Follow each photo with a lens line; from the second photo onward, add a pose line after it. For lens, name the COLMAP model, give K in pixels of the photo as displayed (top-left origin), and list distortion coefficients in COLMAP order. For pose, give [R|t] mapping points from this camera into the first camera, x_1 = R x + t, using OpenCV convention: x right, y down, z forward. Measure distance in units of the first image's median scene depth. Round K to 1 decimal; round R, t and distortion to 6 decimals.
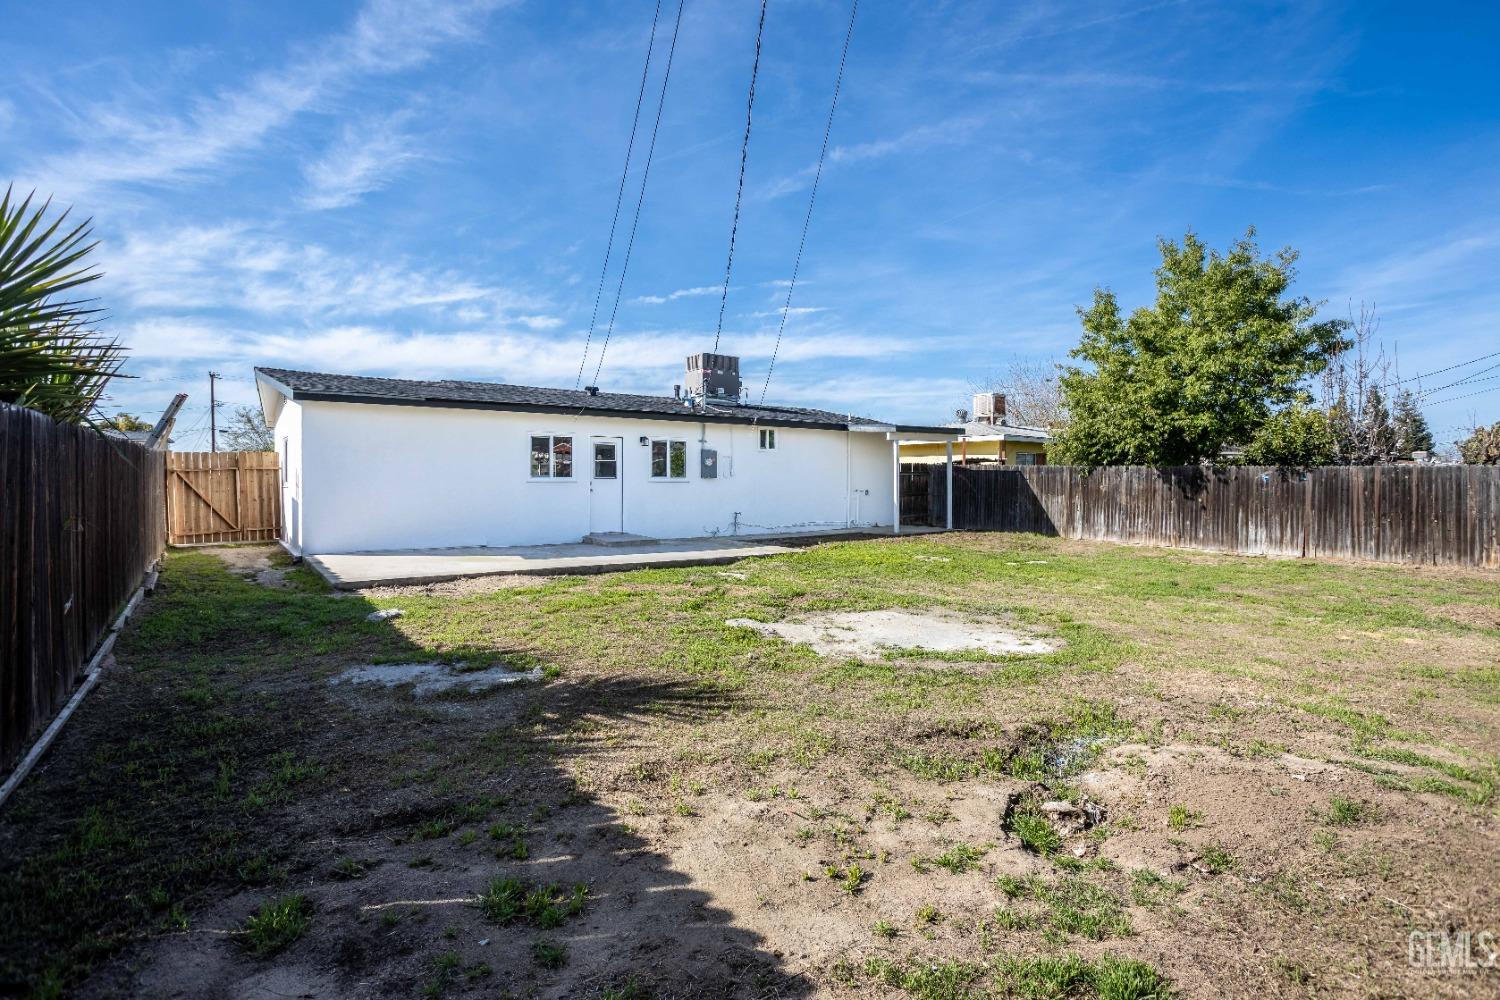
lens RADIAL K [[724.9, 0, 750.3], [0, 724.9, 492.8], [0, 0, 1]] dist [-0.058193, 0.038723]
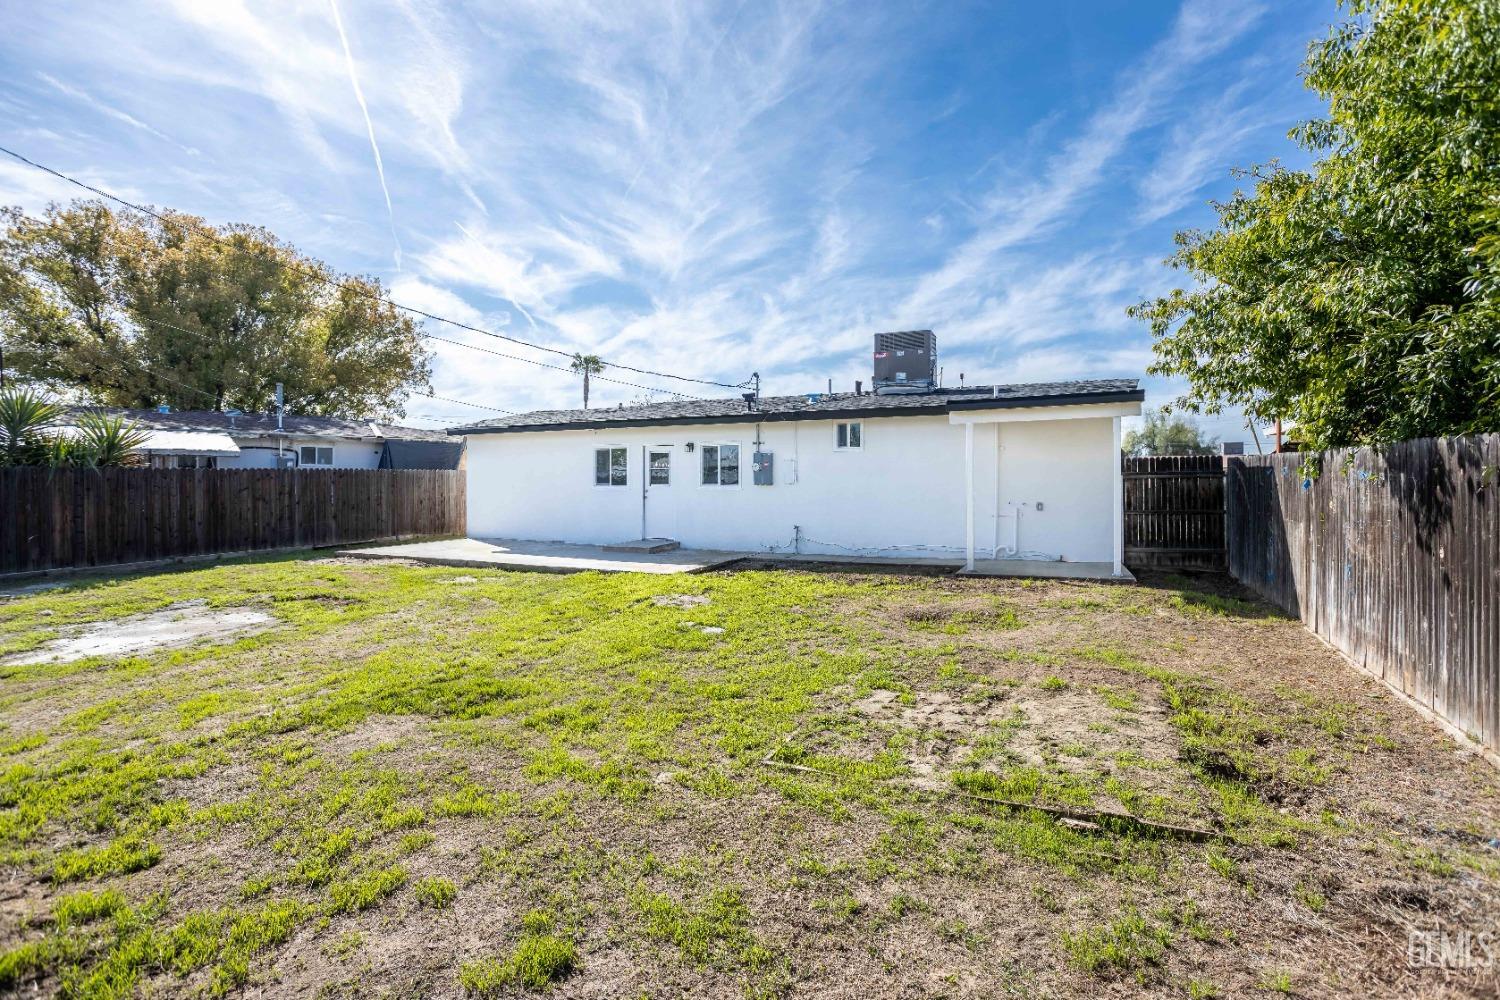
lens RADIAL K [[724.9, 0, 750.3], [0, 724.9, 492.8], [0, 0, 1]] dist [-0.058193, 0.038723]
pose [[0.483888, 0.006391, -0.875106, 0.697062], [-0.014092, 0.999901, -0.000490, -0.010205], [0.875016, 0.012570, 0.483930, 0.557249]]
